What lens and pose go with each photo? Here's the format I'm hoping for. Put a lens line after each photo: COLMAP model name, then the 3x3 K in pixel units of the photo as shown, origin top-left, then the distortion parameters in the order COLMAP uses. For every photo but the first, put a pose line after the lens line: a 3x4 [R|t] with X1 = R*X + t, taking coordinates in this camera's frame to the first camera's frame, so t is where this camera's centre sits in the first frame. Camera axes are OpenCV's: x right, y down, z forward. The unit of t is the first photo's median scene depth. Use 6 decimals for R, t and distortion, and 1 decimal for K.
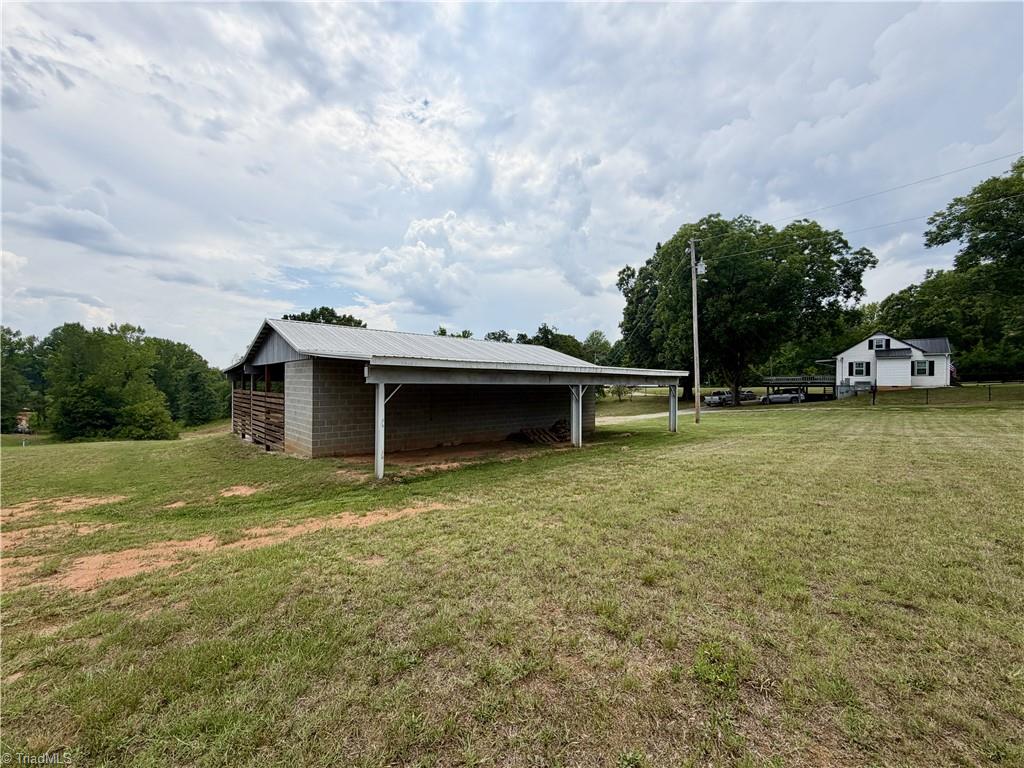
lens RADIAL K [[408.8, 0, 510.0], [0, 408.8, 384.2], [0, 0, 1]] dist [-0.001160, 0.000284]
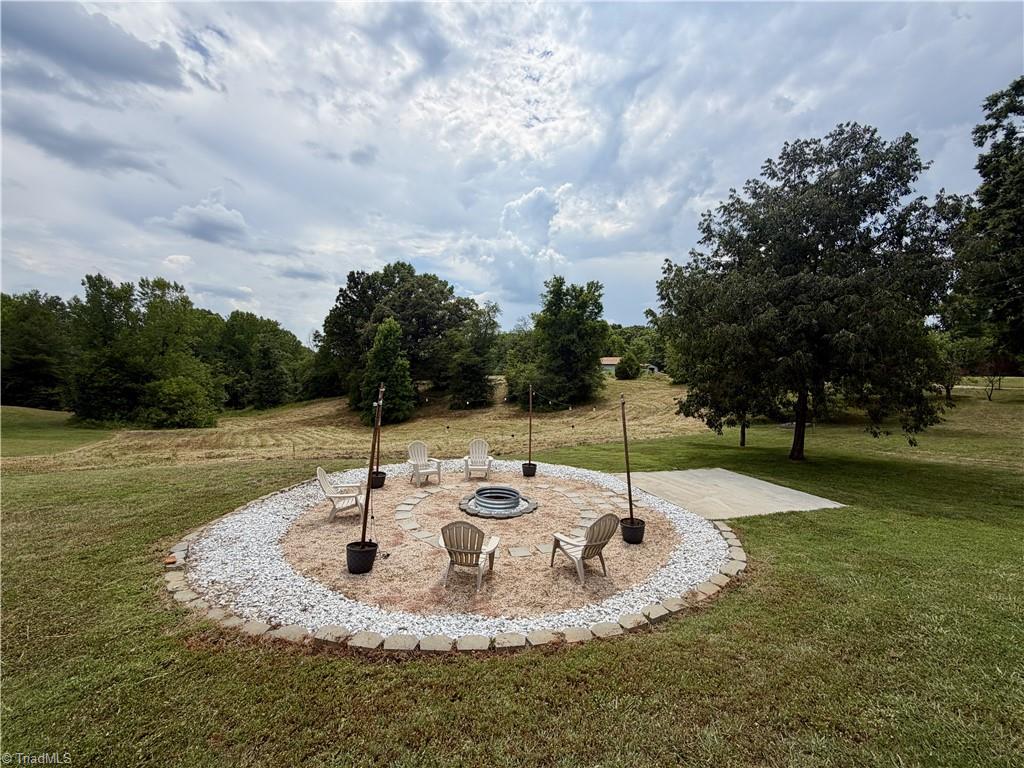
lens RADIAL K [[408.8, 0, 510.0], [0, 408.8, 384.2], [0, 0, 1]] dist [-0.001160, 0.000284]
pose [[0.961949, 0.017623, -0.272659, -0.049175], [-0.019217, 0.999810, -0.003174, 0.035755], [0.272552, 0.008293, 0.962105, 0.330279]]
